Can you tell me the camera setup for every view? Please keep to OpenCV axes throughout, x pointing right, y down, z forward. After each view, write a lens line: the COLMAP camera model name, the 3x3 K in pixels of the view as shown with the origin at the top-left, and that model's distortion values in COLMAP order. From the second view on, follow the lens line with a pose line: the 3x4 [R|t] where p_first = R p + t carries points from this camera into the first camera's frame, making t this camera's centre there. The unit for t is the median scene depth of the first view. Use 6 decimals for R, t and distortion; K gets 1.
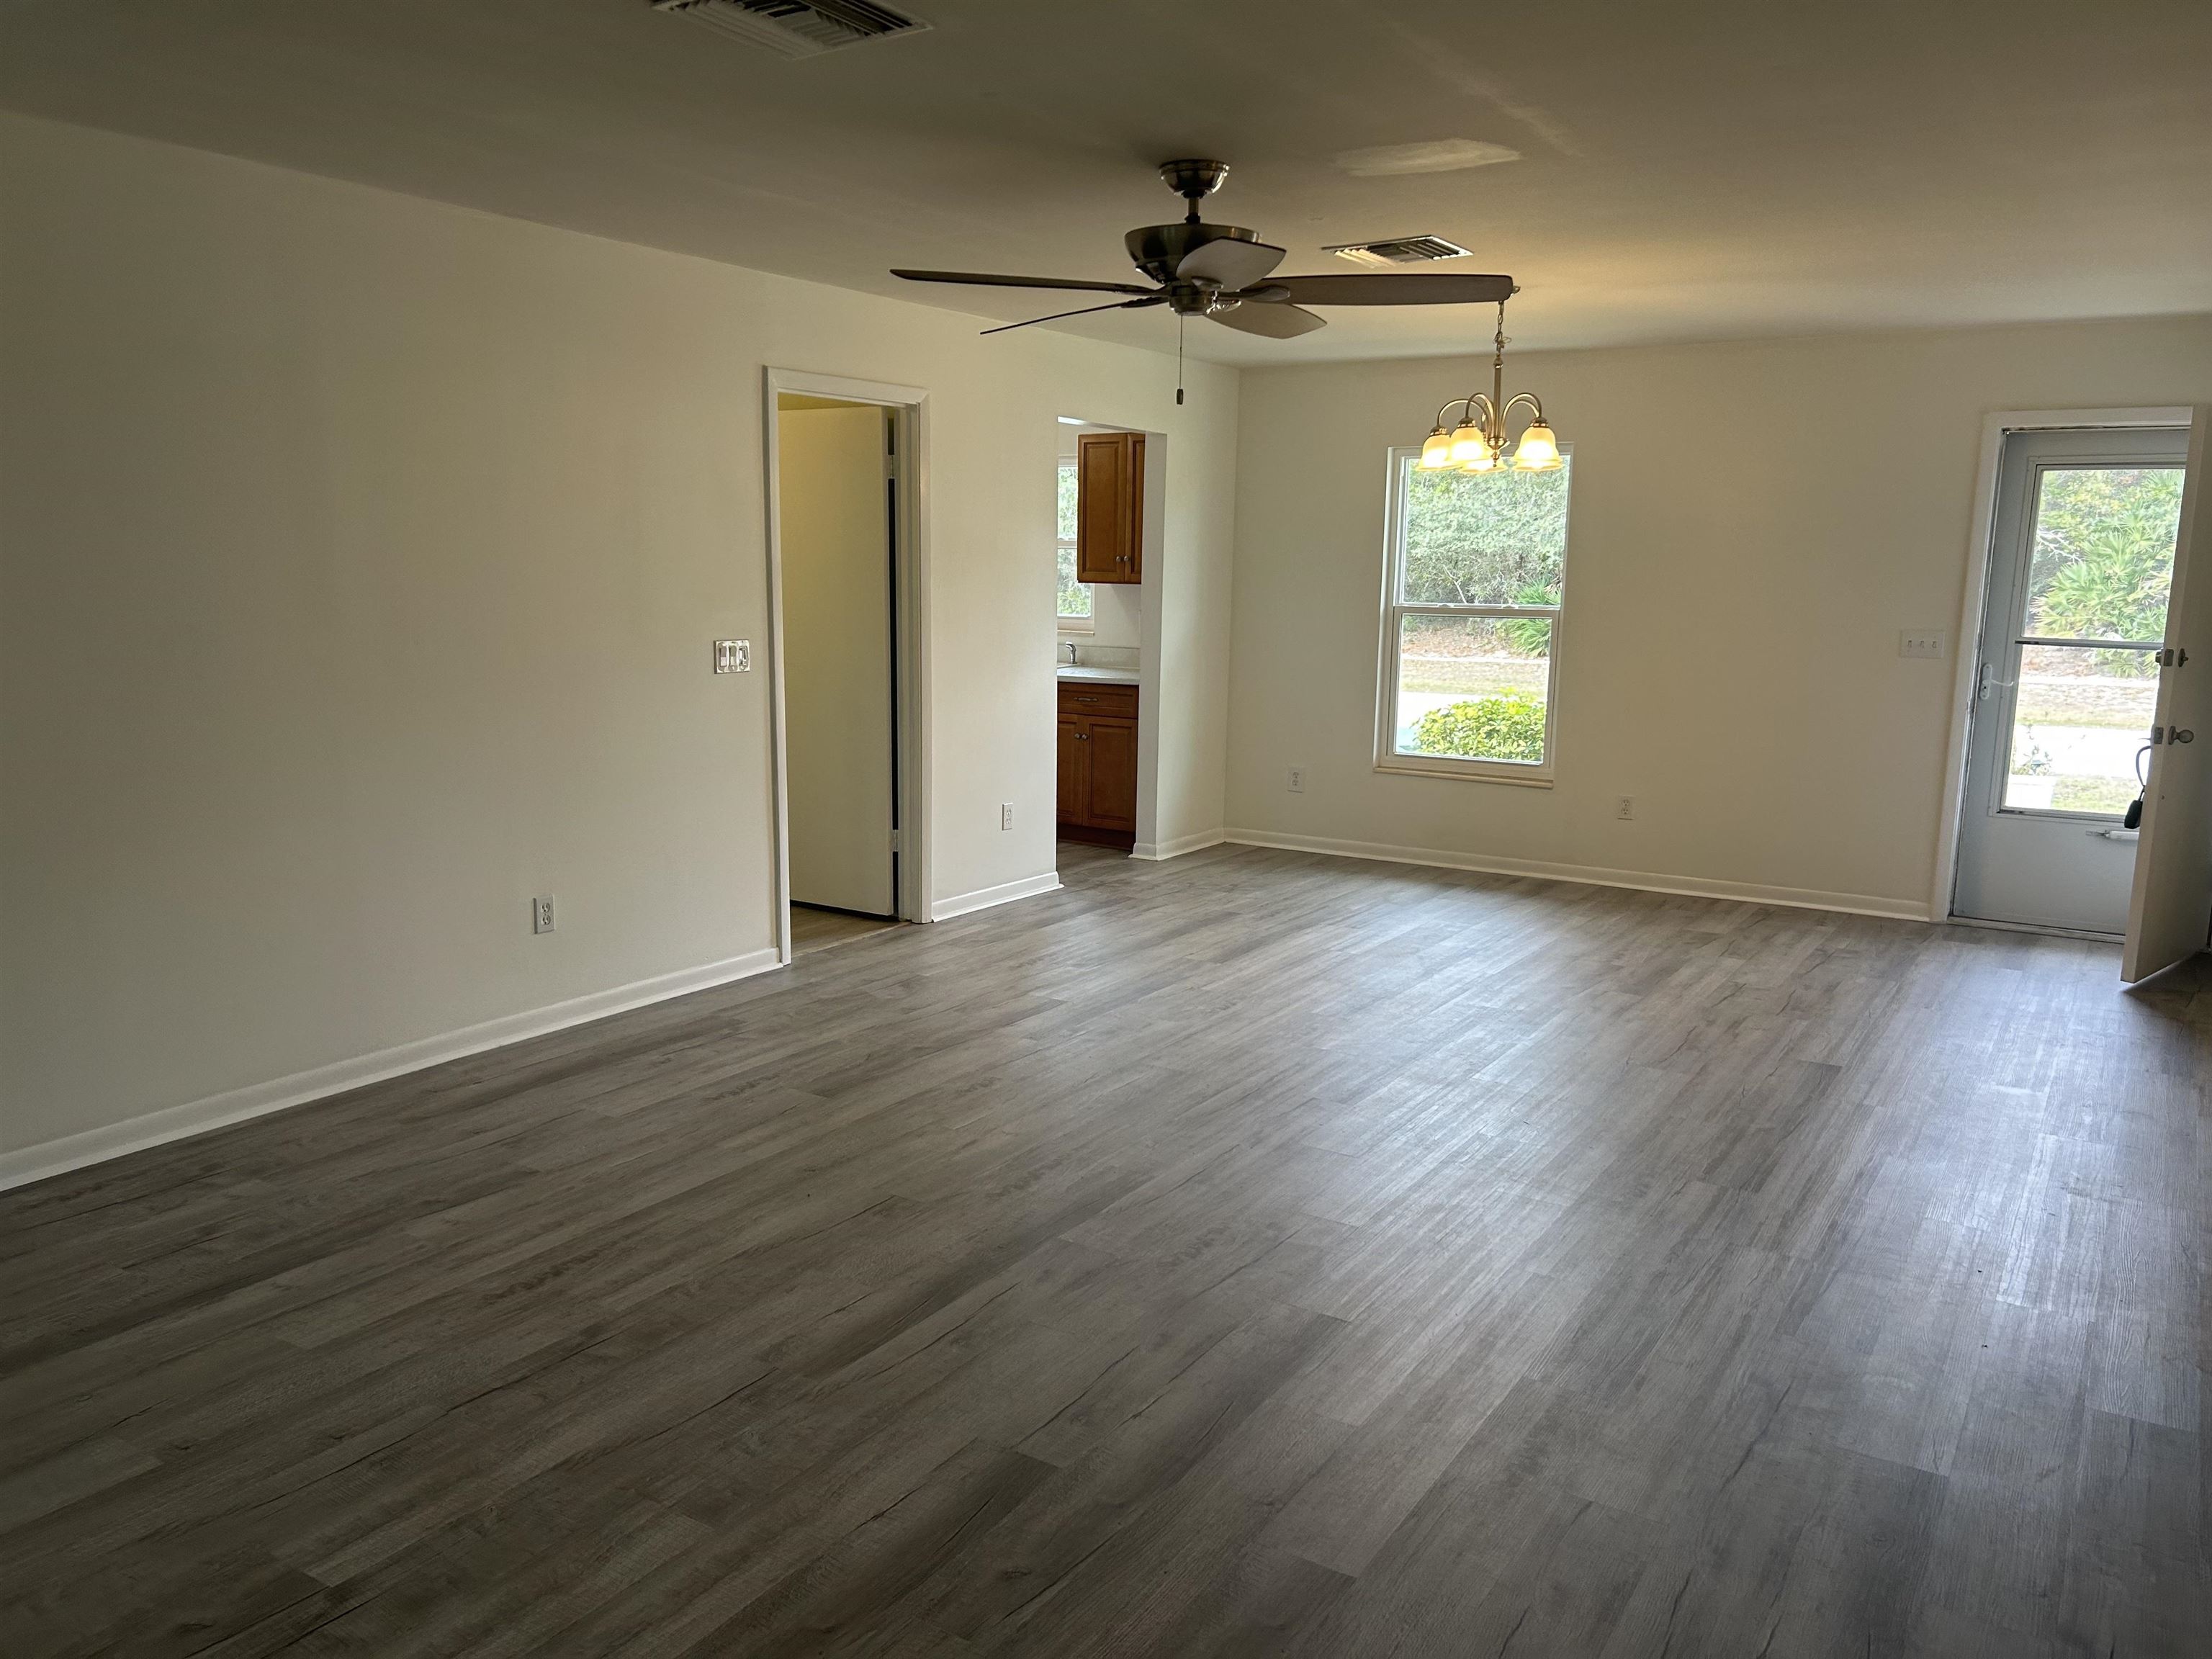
lens RADIAL K [[1658.5, 0, 1103.9], [0, 1658.5, 823.1], [0, 0, 1]] dist [0.057577, -0.056589]
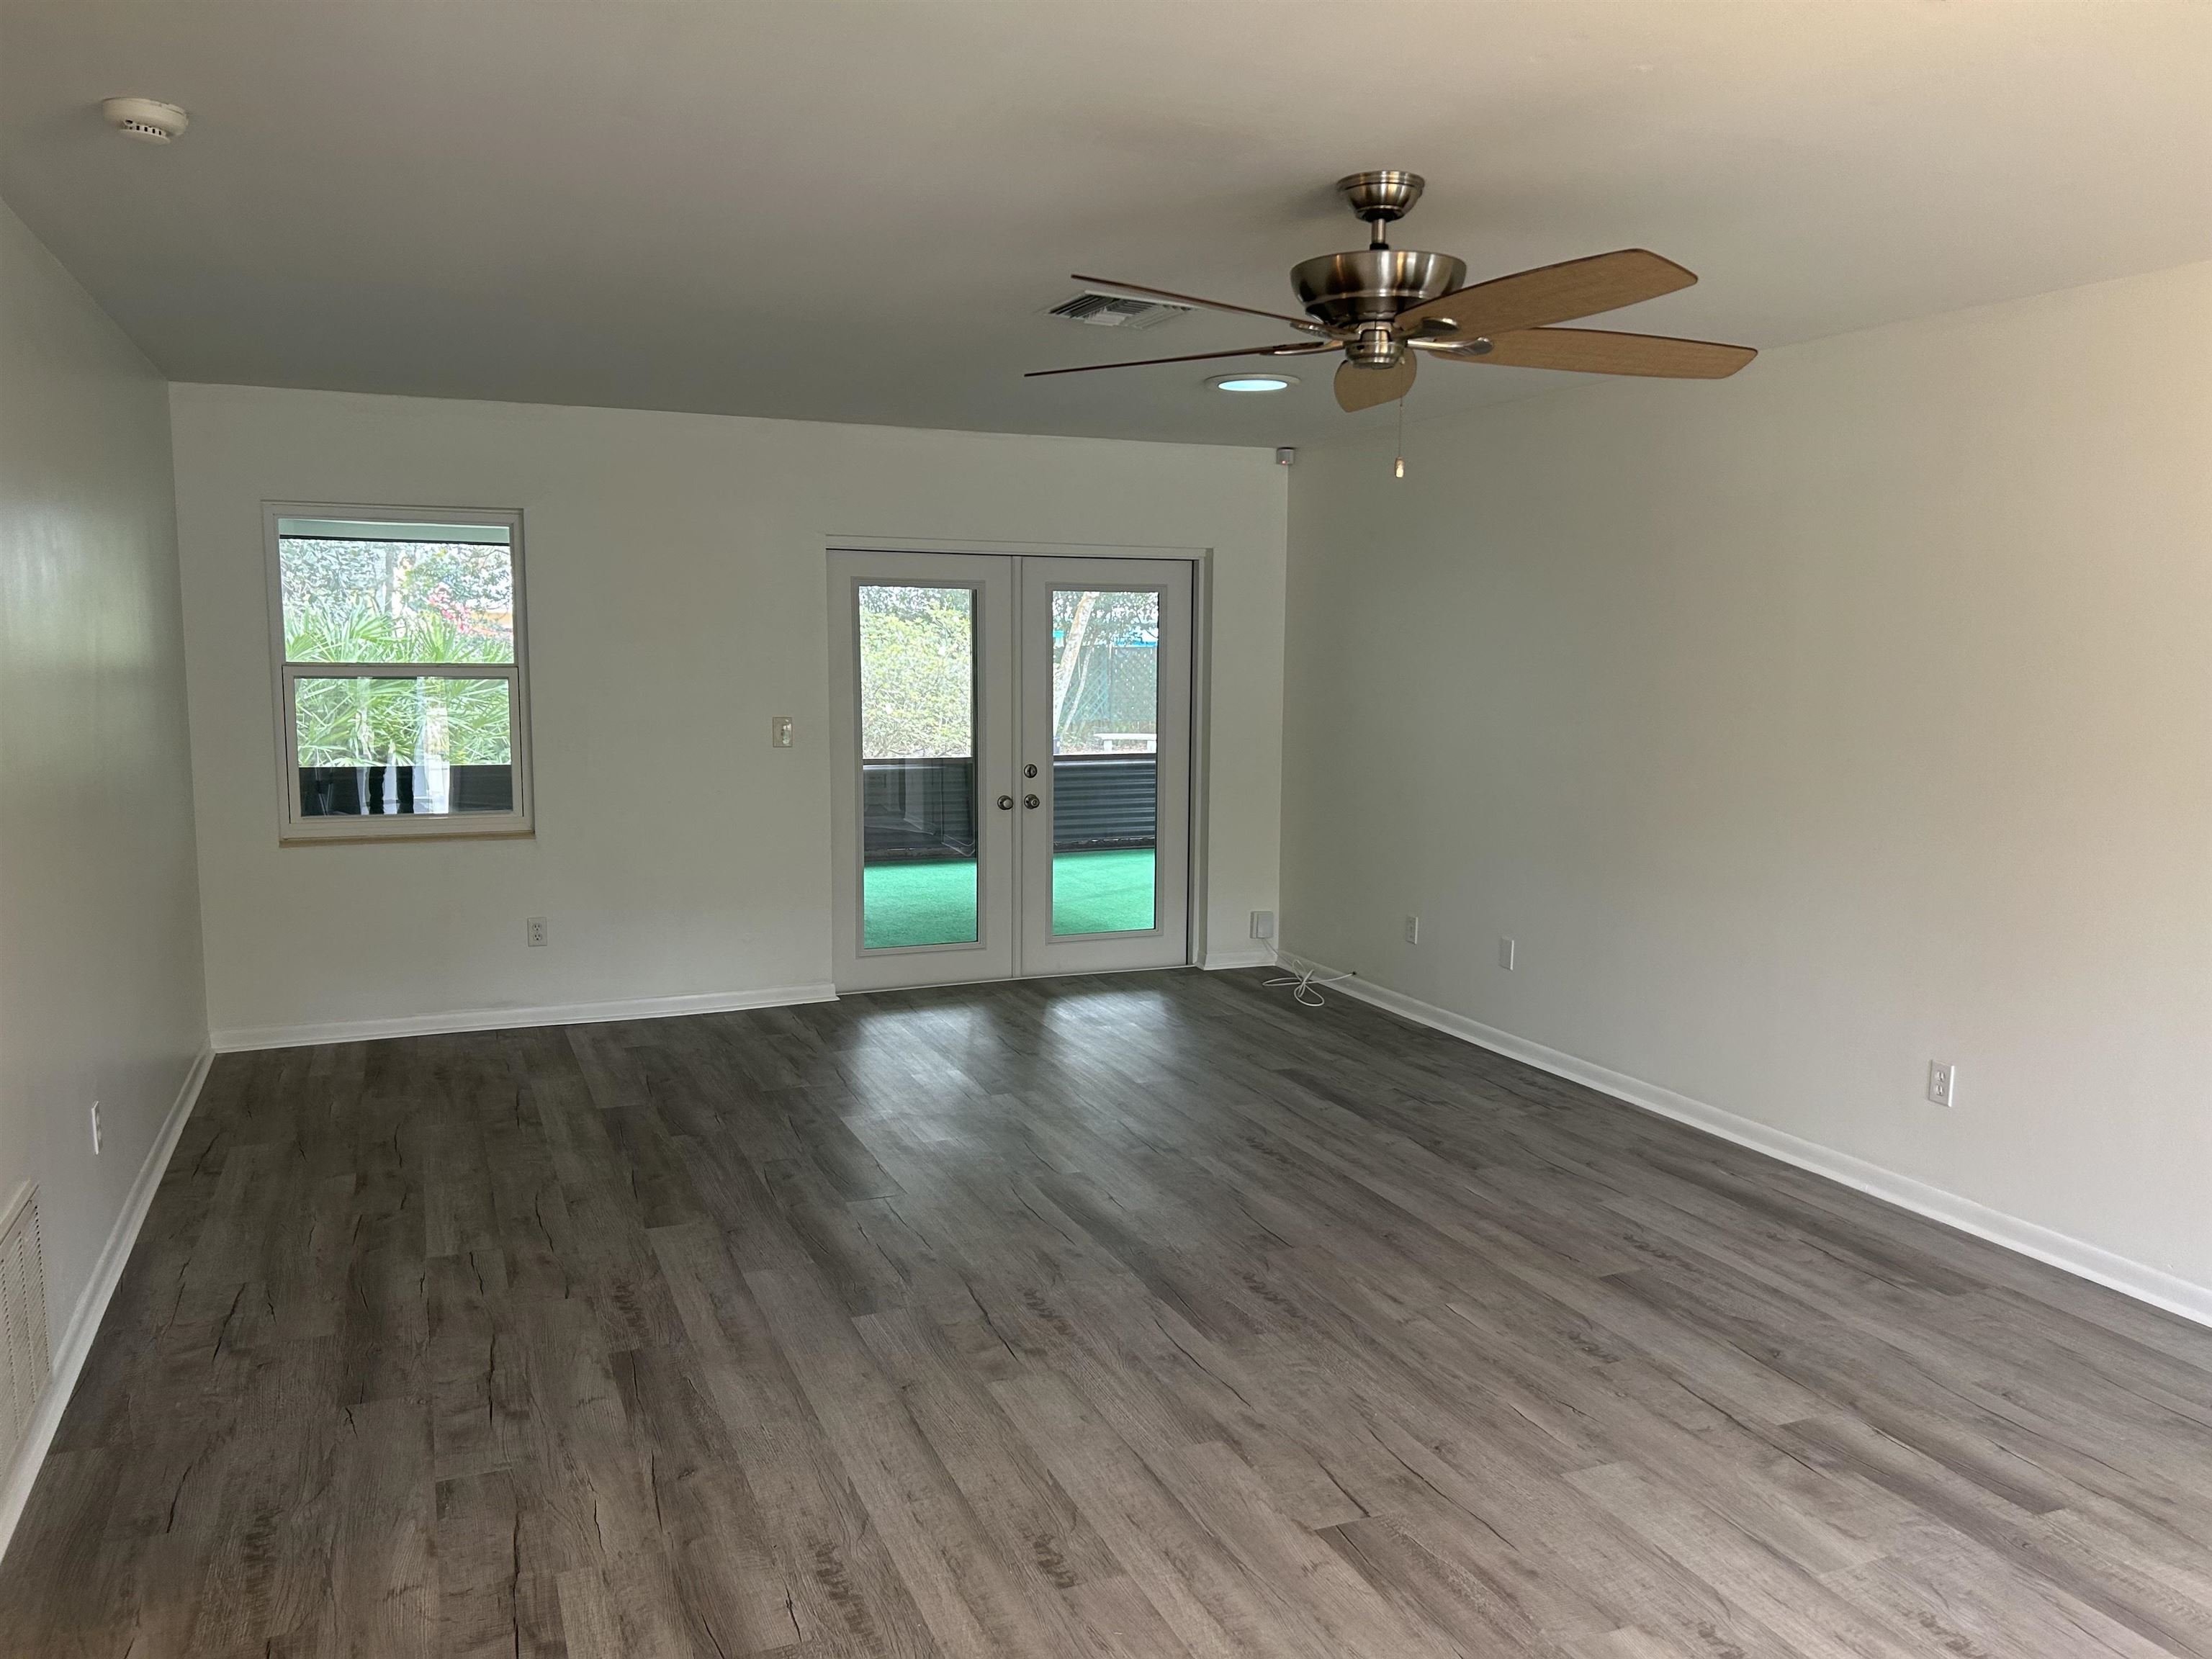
lens RADIAL K [[1669.3, 0, 1112.3], [0, 1669.3, 820.9], [0, 0, 1]] dist [0.011963, 0.003368]
pose [[-0.573906, 0.075461, -0.815437, 0.688751], [-0.141942, 0.971508, 0.189803, -0.204427], [0.806526, 0.224674, -0.546843, 1.203169]]
